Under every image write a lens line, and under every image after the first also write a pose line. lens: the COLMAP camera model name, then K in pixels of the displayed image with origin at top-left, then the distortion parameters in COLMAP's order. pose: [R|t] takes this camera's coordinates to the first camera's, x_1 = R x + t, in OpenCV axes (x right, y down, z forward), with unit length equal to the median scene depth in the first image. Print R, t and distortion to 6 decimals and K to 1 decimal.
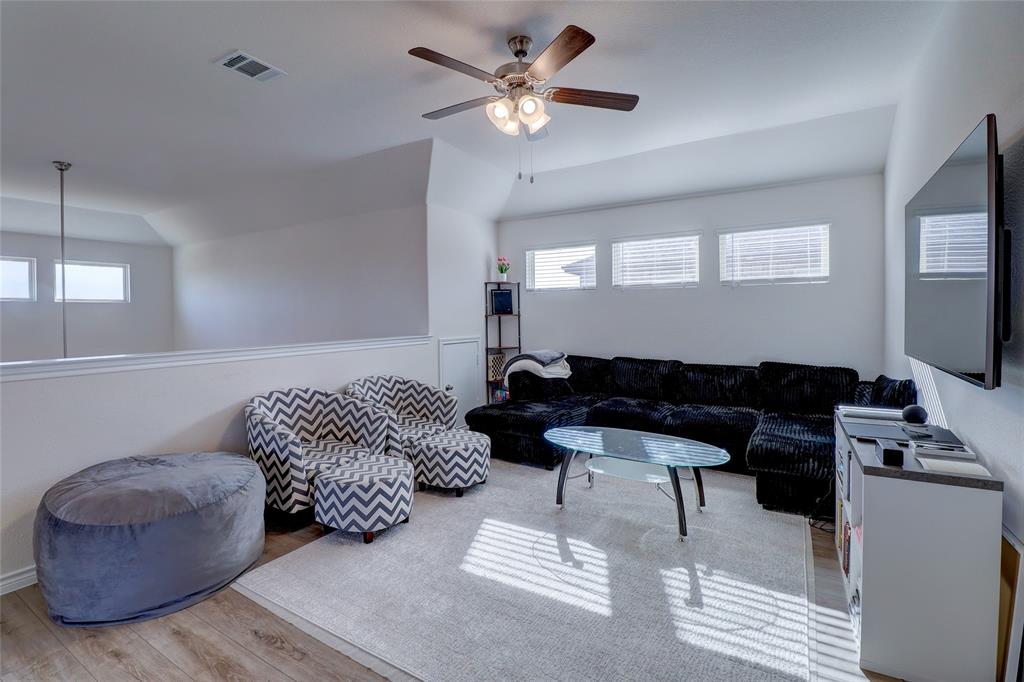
lens RADIAL K [[477.8, 0, 509.9], [0, 477.8, 317.8], [0, 0, 1]] dist [0.003160, -0.014119]
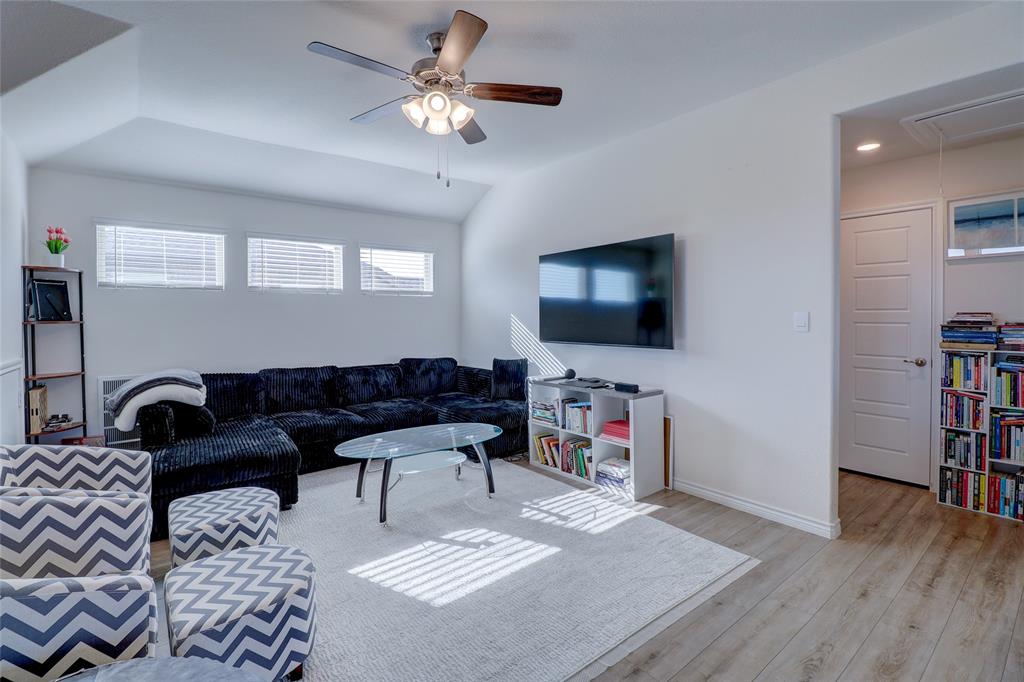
lens RADIAL K [[477.8, 0, 509.9], [0, 477.8, 317.8], [0, 0, 1]] dist [0.003160, -0.014119]
pose [[0.330992, 0.002523, 0.943630, -0.727529], [0.012440, 0.999898, -0.007037, 0.000128], [-0.943552, 0.014068, 0.330927, 0.470045]]
